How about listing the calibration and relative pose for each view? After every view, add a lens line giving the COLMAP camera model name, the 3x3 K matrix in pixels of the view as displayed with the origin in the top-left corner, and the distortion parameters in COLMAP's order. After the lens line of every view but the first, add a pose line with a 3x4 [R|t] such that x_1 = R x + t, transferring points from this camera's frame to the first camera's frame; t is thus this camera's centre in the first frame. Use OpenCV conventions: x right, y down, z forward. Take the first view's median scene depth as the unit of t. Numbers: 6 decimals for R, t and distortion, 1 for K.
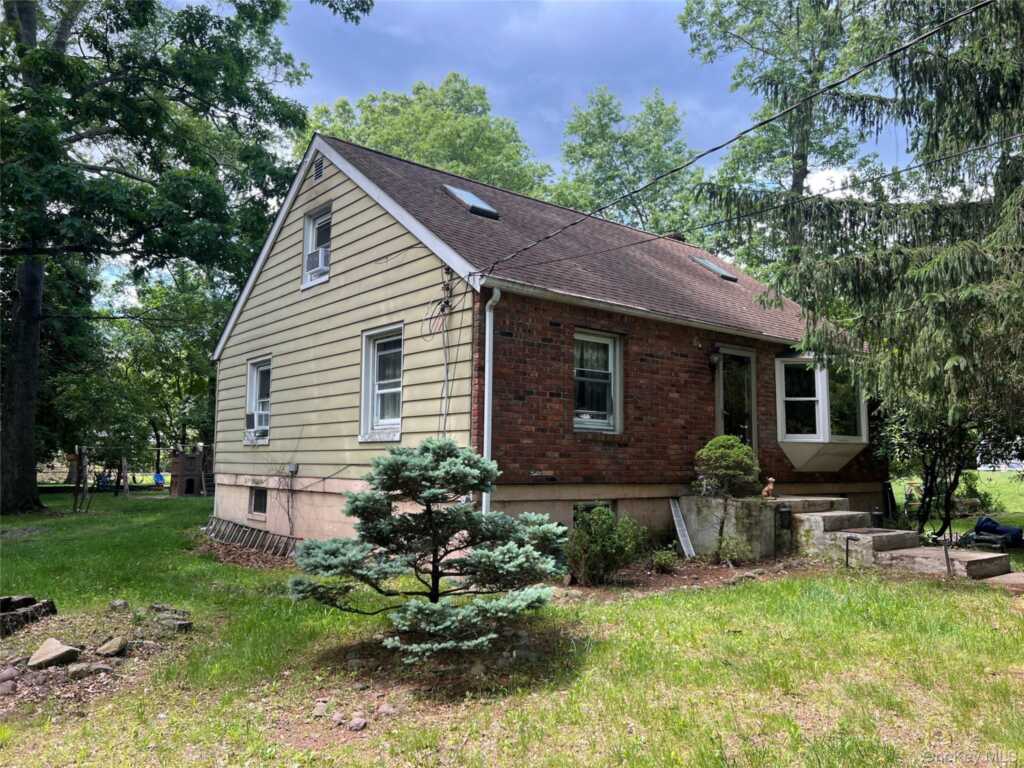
lens RADIAL K [[802.9, 0, 512.0], [0, 802.9, 384.0], [0, 0, 1]] dist [0.049432, -0.002404]
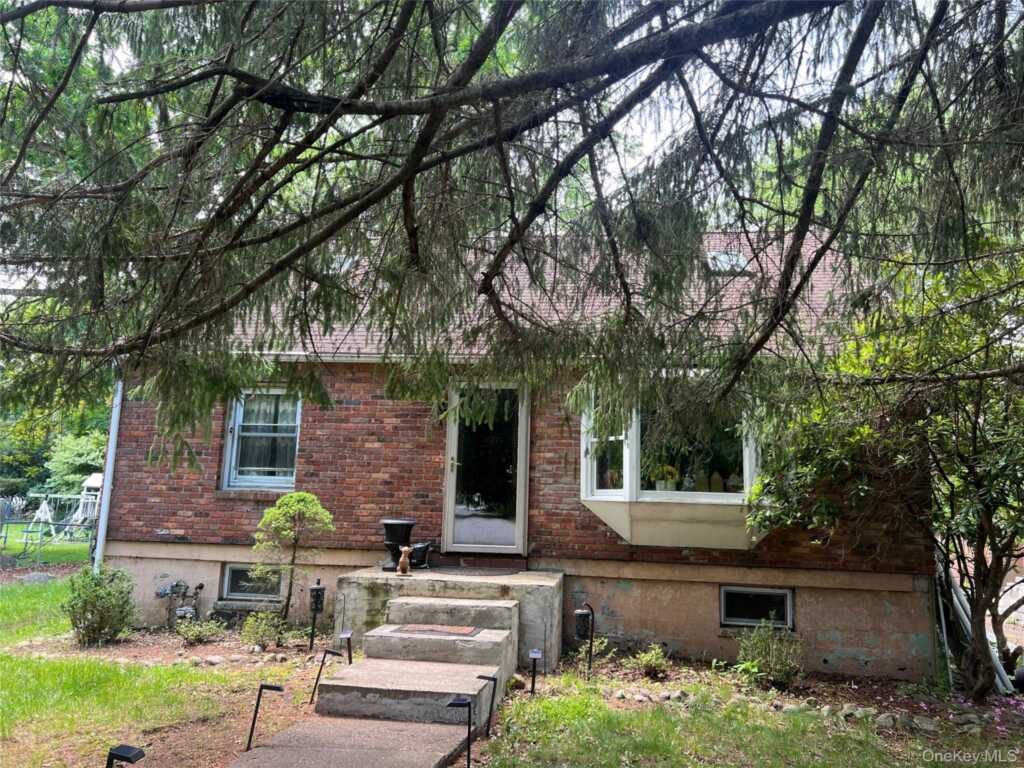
lens RADIAL K [[802.9, 0, 512.0], [0, 802.9, 384.0], [0, 0, 1]] dist [0.049432, -0.002404]
pose [[0.668637, -0.097019, -0.737232, 0.985520], [0.050318, 0.995083, -0.085316, 0.031105], [0.741884, 0.019949, 0.670231, 0.566806]]
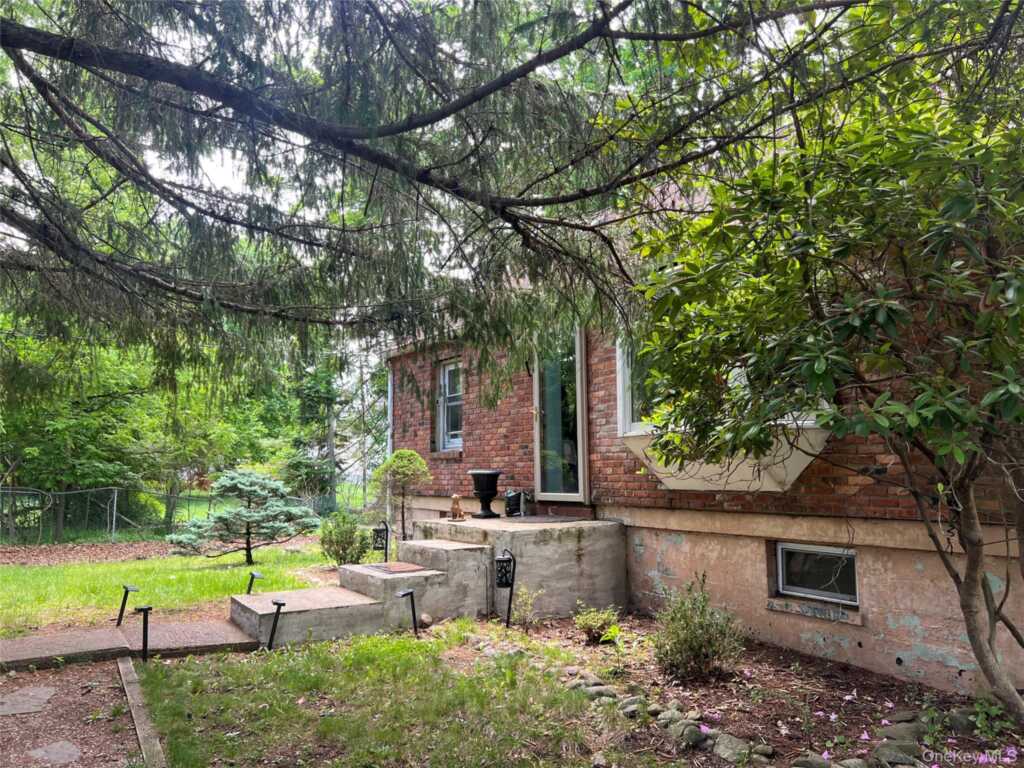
lens RADIAL K [[802.9, 0, 512.0], [0, 802.9, 384.0], [0, 0, 1]] dist [0.049432, -0.002404]
pose [[-0.174023, -0.110454, -0.978527, 1.149398], [0.112603, 0.984940, -0.131203, 0.120574], [0.978282, -0.133018, -0.158965, 1.227961]]
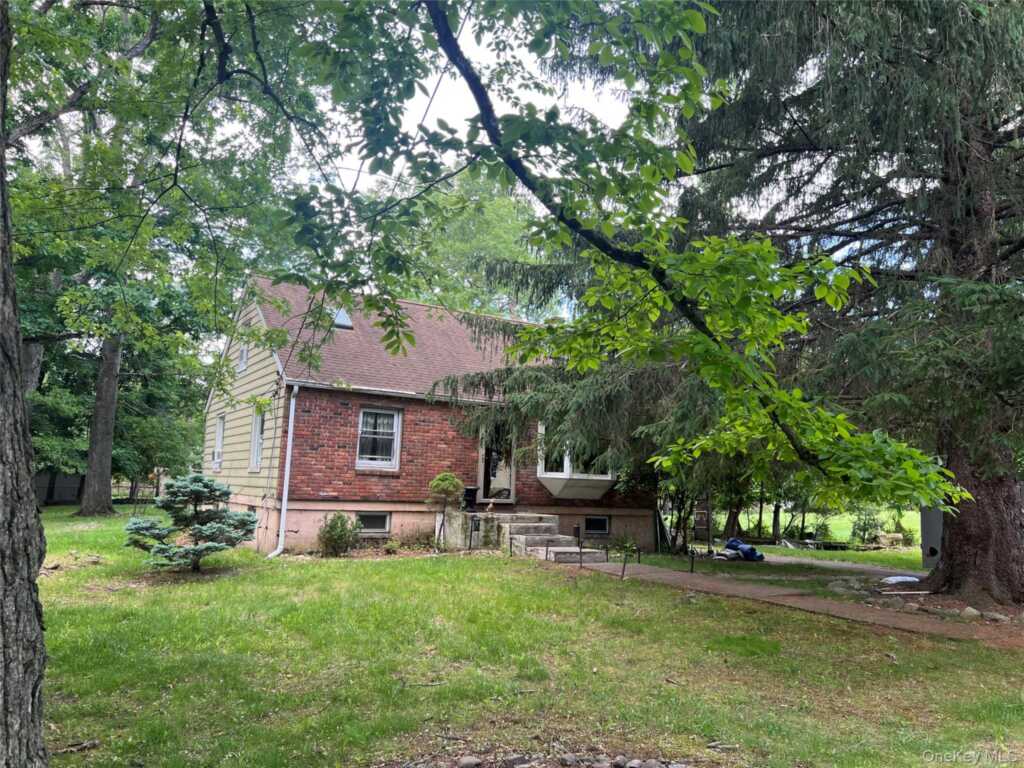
lens RADIAL K [[776.0, 0, 512.0], [0, 776.0, 384.0], [0, 0, 1]] dist [0.076473, -0.000069]
pose [[0.988951, 0.004029, -0.148191, 0.589784], [-0.009616, 0.999269, -0.037003, -0.055219], [0.147933, 0.038020, 0.988266, -0.504051]]
